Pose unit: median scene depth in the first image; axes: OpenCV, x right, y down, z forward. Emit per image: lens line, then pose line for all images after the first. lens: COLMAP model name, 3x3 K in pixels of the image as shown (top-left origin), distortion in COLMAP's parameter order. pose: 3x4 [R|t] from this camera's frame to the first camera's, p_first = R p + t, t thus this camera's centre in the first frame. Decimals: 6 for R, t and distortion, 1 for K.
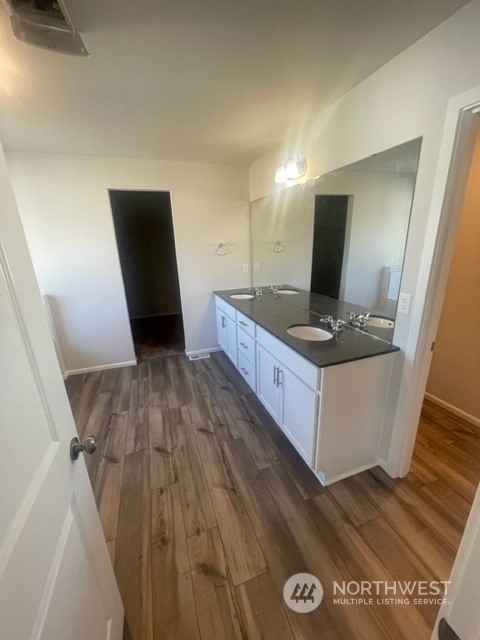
lens RADIAL K [[259.7, 0, 242.0], [0, 259.7, 321.4], [0, 0, 1]] dist [0.000683, 0.000316]
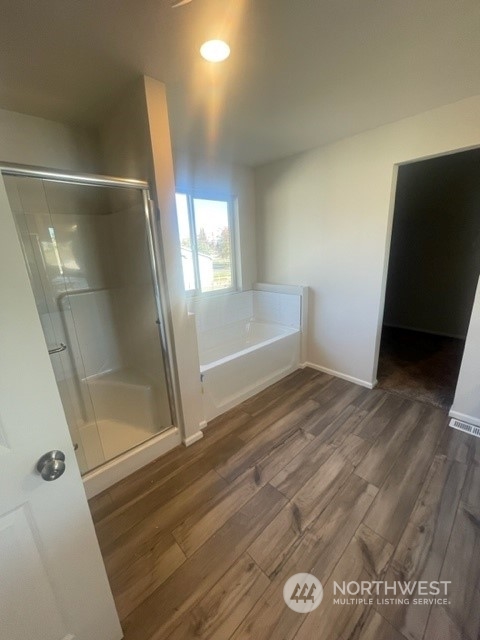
lens RADIAL K [[259.7, 0, 240.3], [0, 259.7, 320.9], [0, 0, 1]] dist [0.000683, 0.000316]
pose [[0.401603, 0.262982, -0.877243, 0.104175], [-0.238093, 0.954928, 0.177271, -0.106602], [0.884323, 0.137673, 0.446116, 0.358665]]
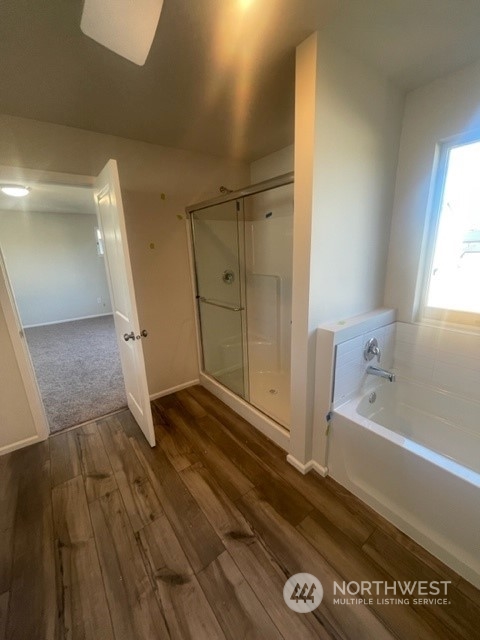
lens RADIAL K [[259.7, 0, 238.7], [0, 259.7, 318.7], [0, 0, 1]] dist [0.000683, 0.000316]
pose [[-0.954630, 0.137998, -0.263892, -0.304175], [-0.018302, 0.857287, 0.514513, -0.274381], [0.297233, 0.495999, -0.815866, 0.994869]]
